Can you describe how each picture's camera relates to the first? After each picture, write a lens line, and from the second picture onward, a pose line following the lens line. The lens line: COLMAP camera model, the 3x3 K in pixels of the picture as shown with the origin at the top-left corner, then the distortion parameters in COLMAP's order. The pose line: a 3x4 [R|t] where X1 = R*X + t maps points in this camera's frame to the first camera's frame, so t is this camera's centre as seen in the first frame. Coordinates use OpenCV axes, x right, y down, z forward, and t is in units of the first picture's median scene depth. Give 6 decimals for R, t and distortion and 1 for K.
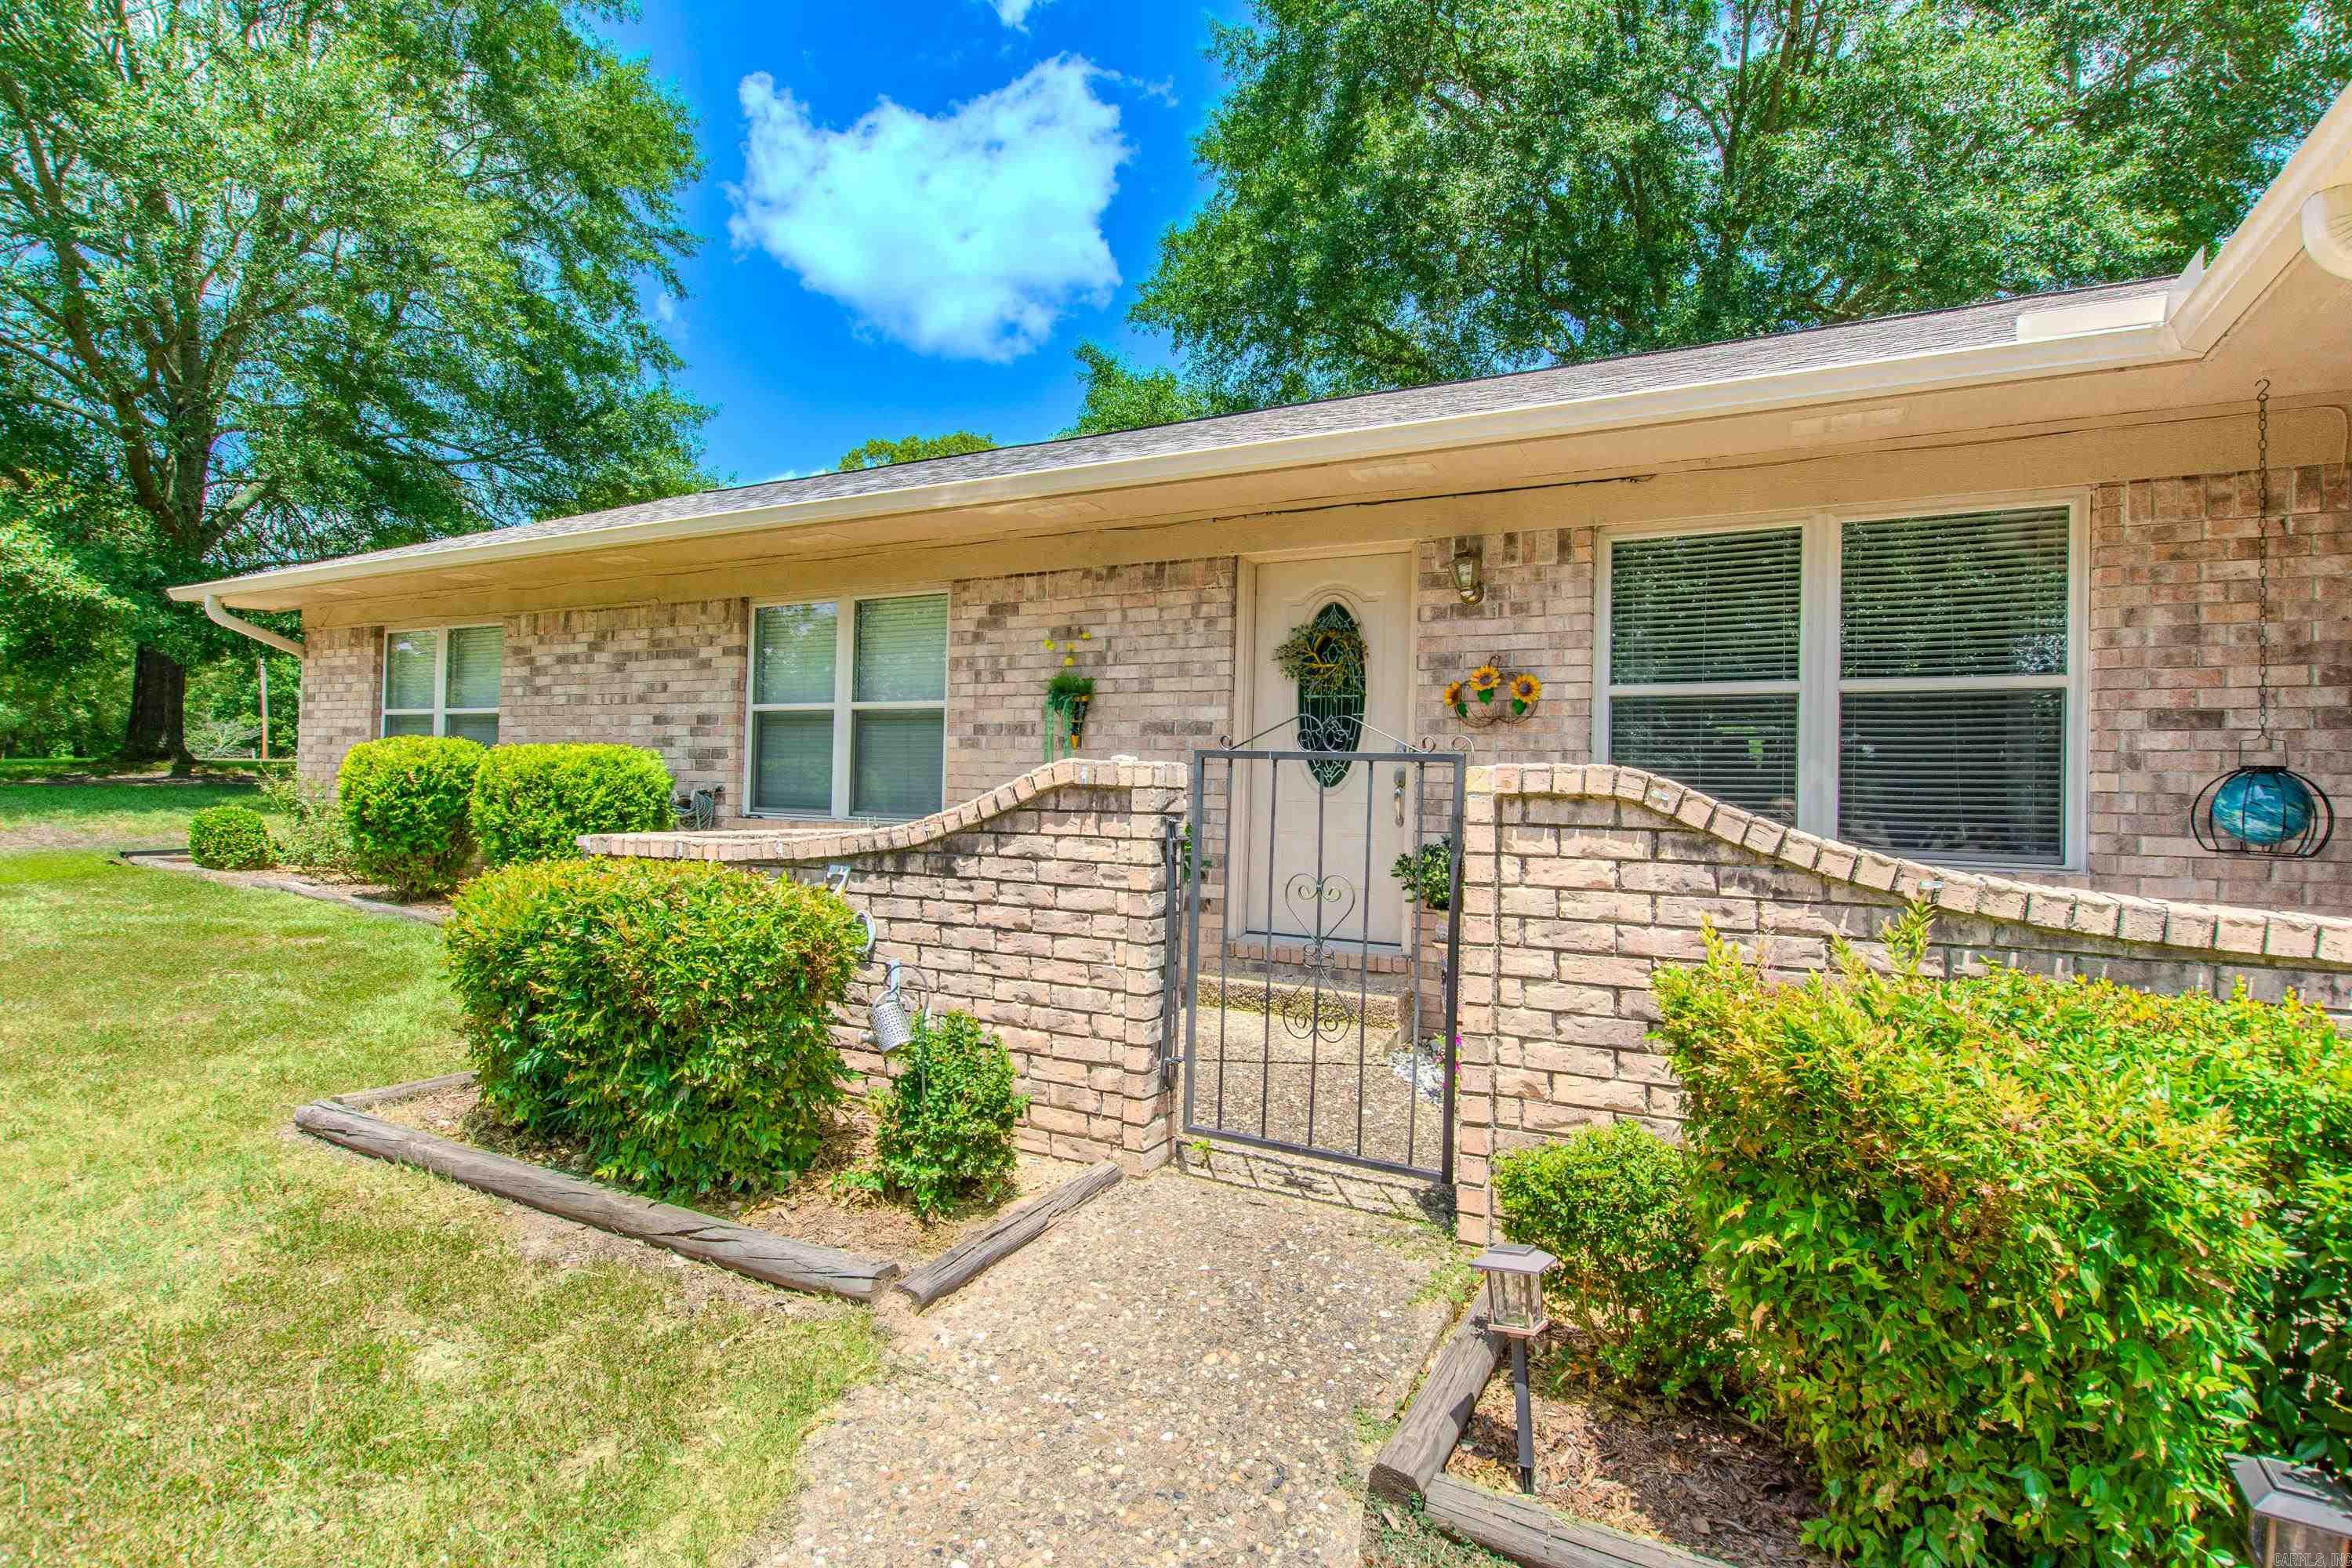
lens RADIAL K [[1071.8, 0, 1176.0], [0, 1071.8, 784.0], [0, 0, 1]] dist [-0.000779, -0.000026]
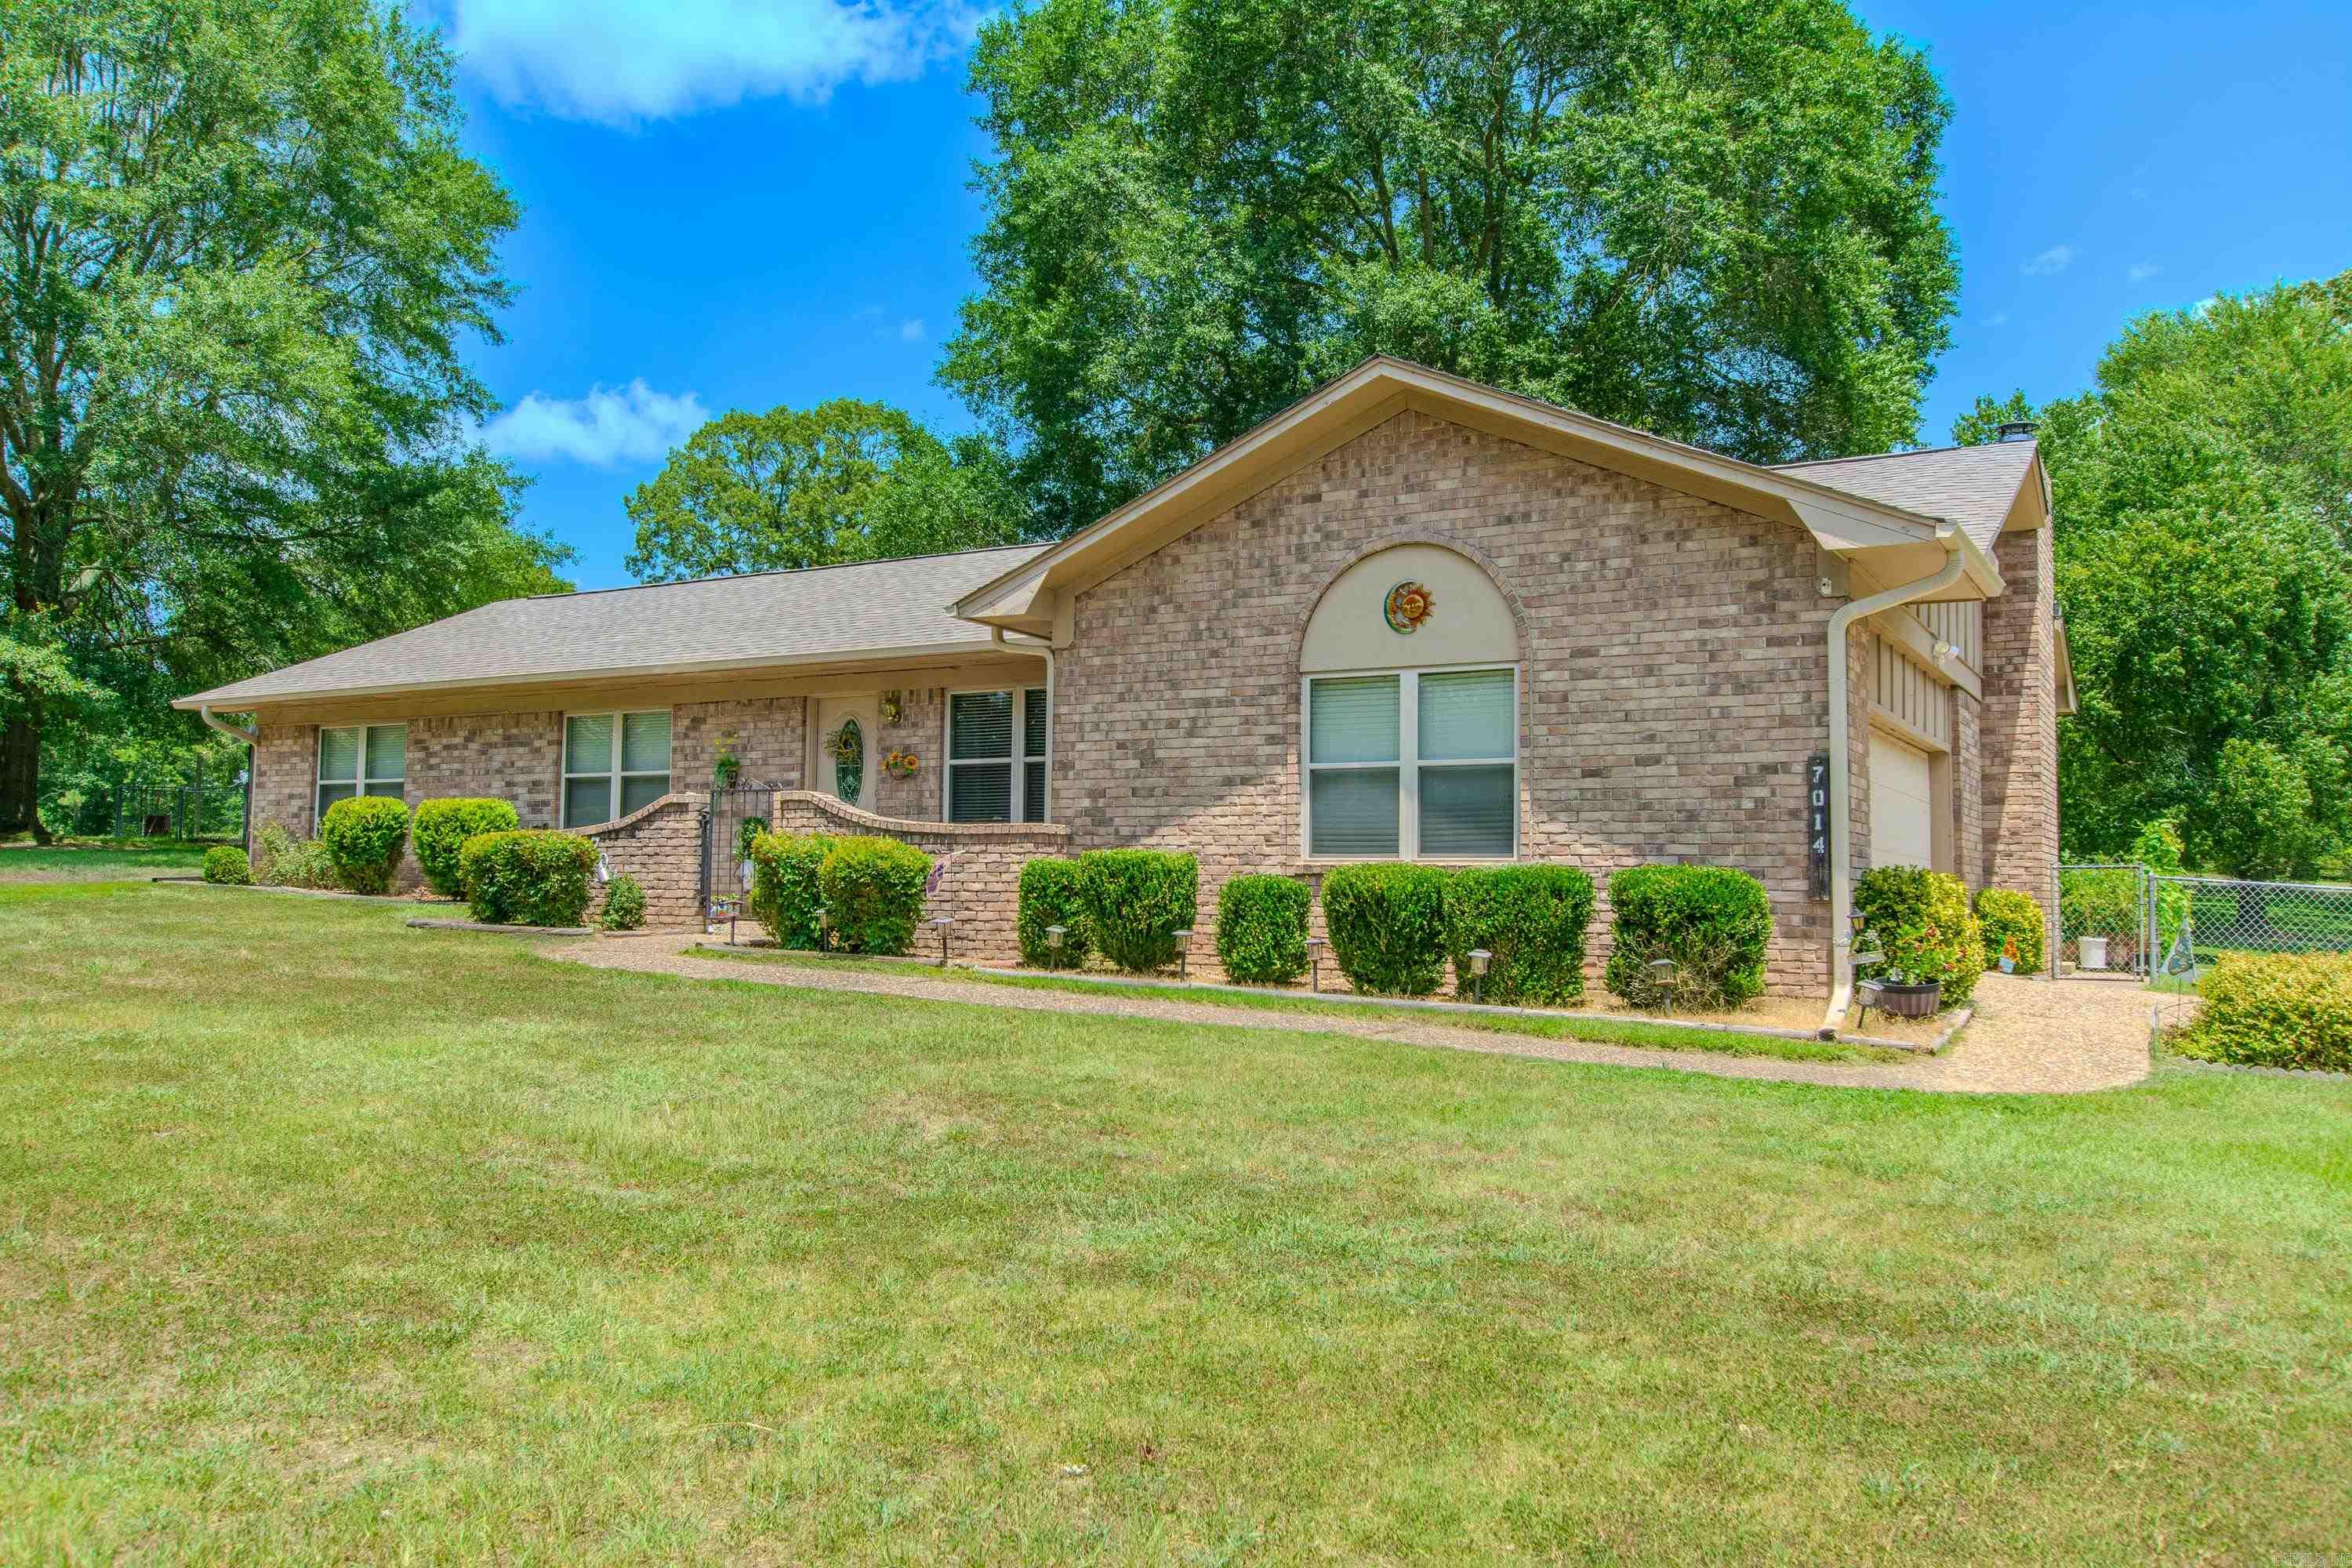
lens RADIAL K [[1520.6, 0, 1176.0], [0, 1520.6, 784.0], [0, 0, 1]] dist [-0.039797, 0.000147]
pose [[0.999812, -0.019023, 0.003706, 0.726879], [0.019190, 0.998460, -0.052045, 0.109407], [-0.002710, 0.052107, 0.998638, -1.795985]]
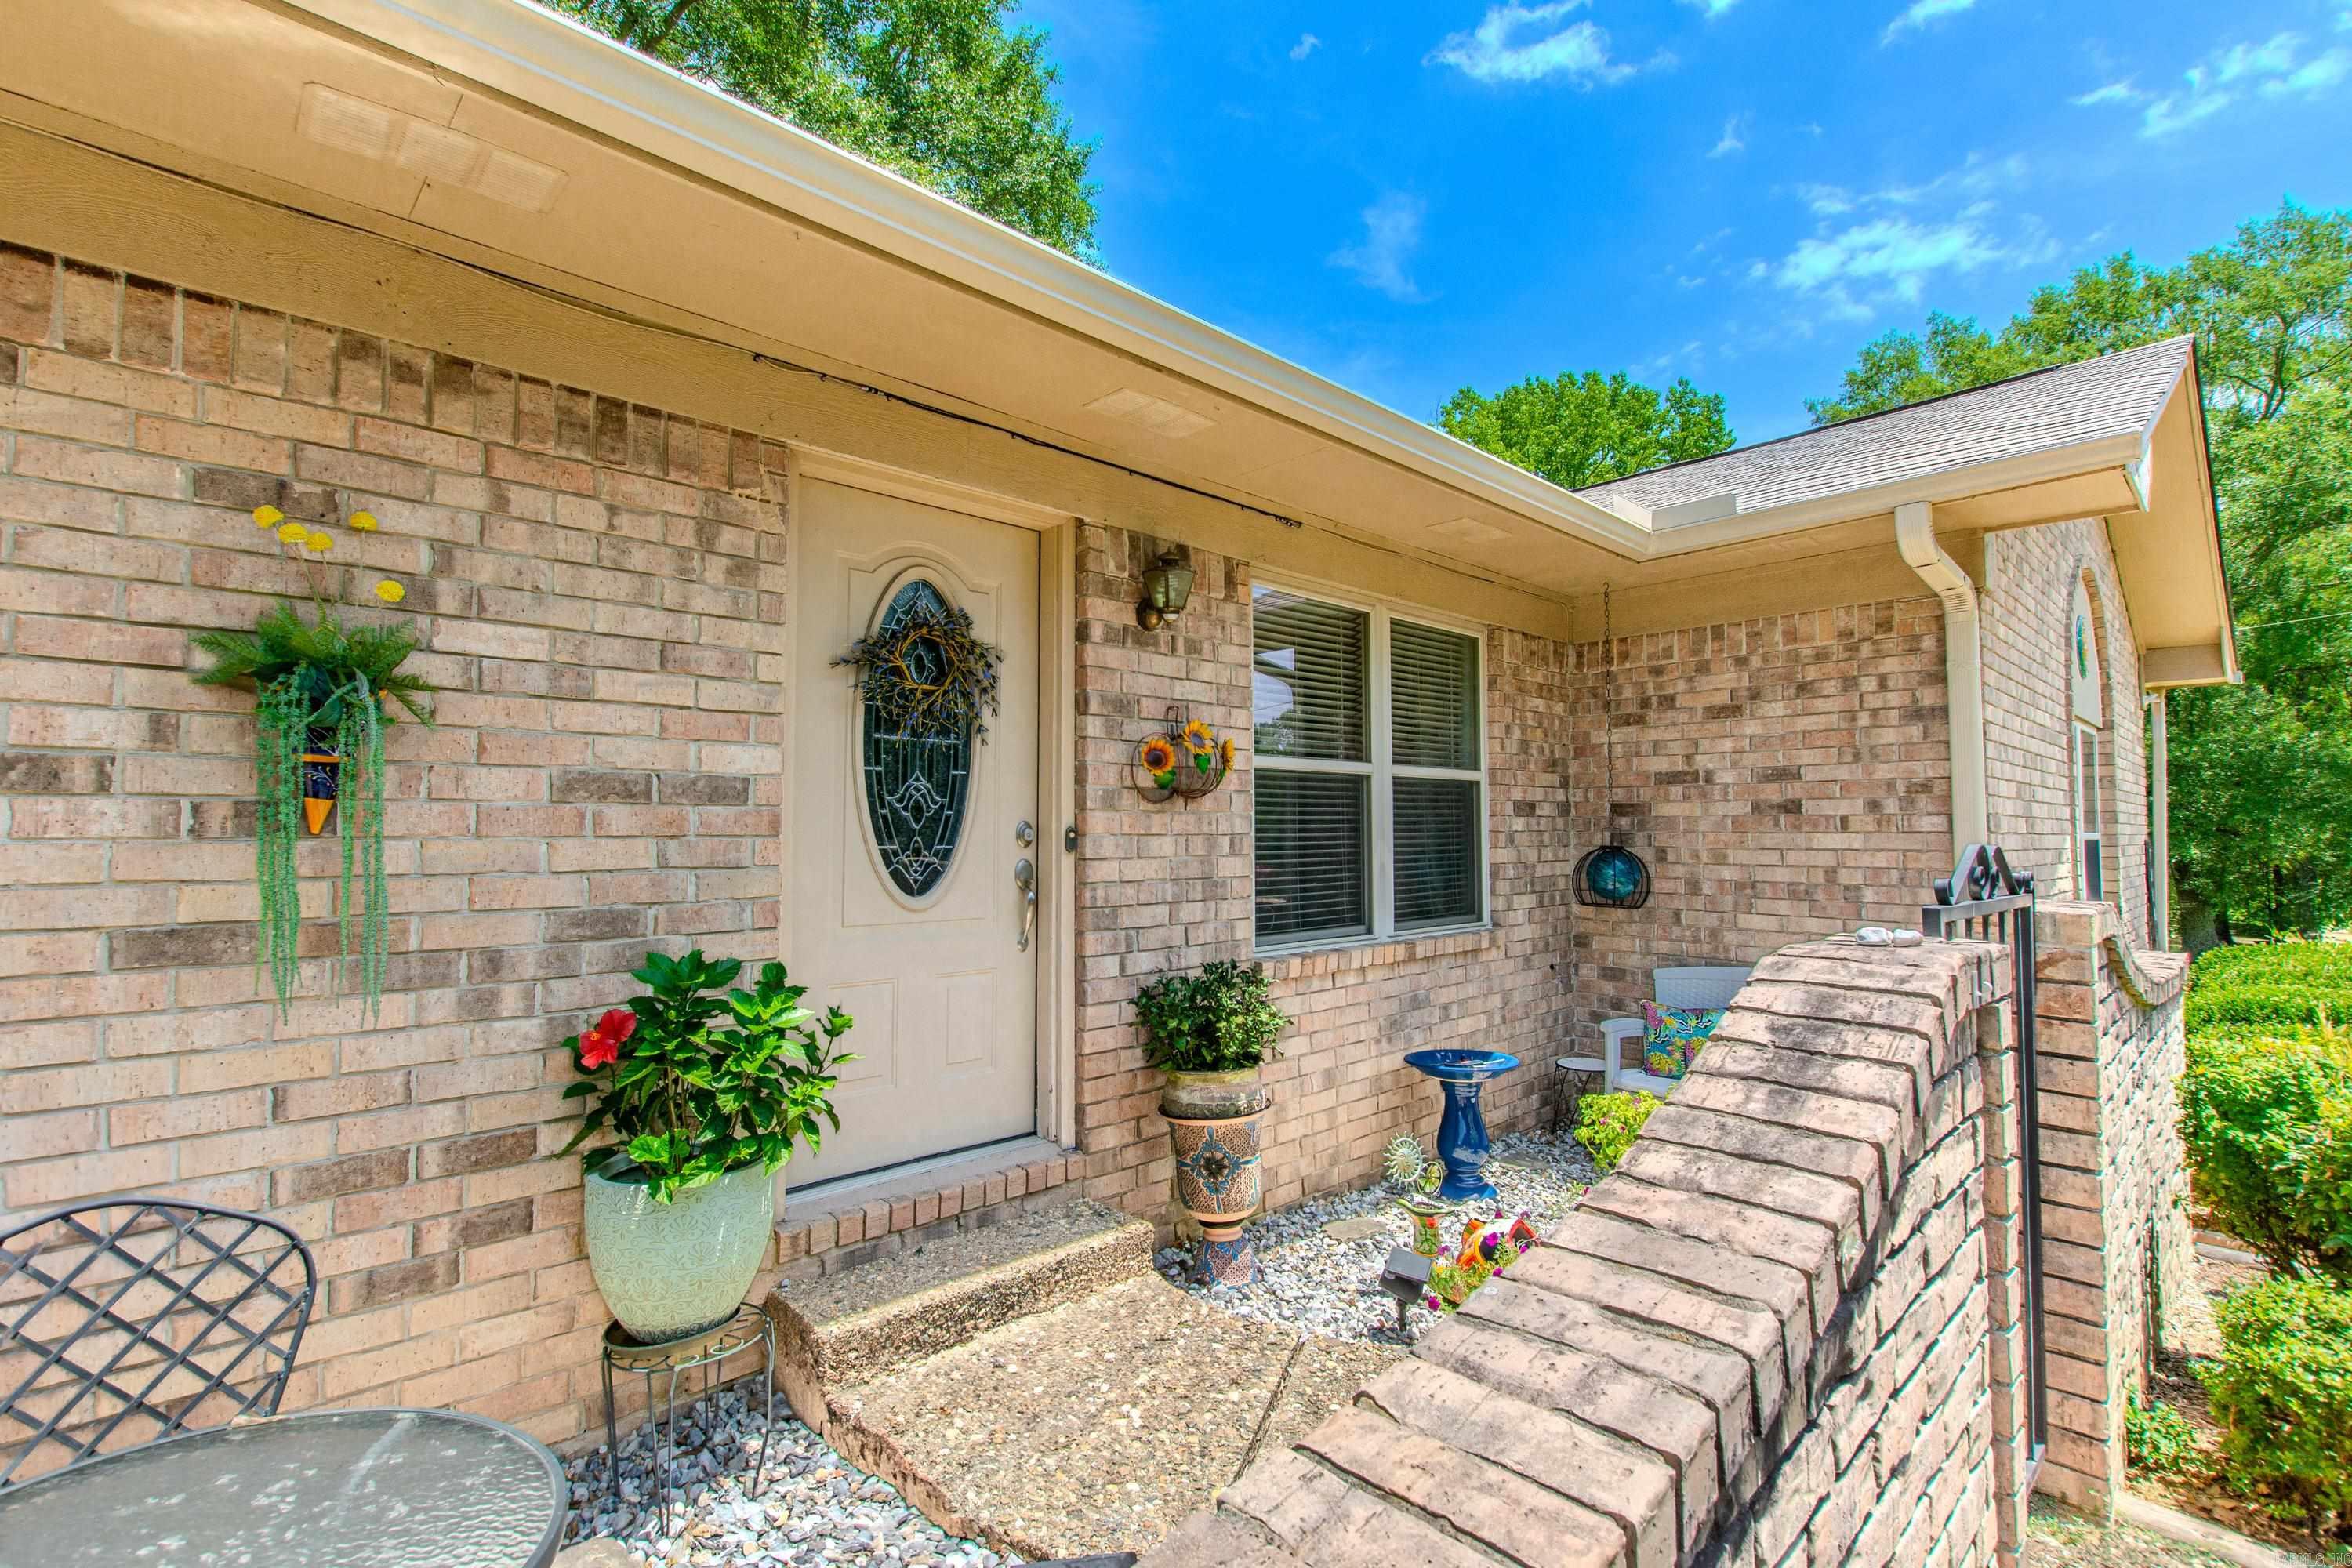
lens RADIAL K [[1094.0, 0, 1176.0], [0, 1094.0, 784.0], [0, 0, 1]] dist [0.001572, 0.000100]
pose [[0.316978, 0.013839, 0.948332, -0.364423], [-0.000635, 0.999896, -0.014379, -0.048450], [-0.948433, 0.003955, 0.316954, 0.665010]]
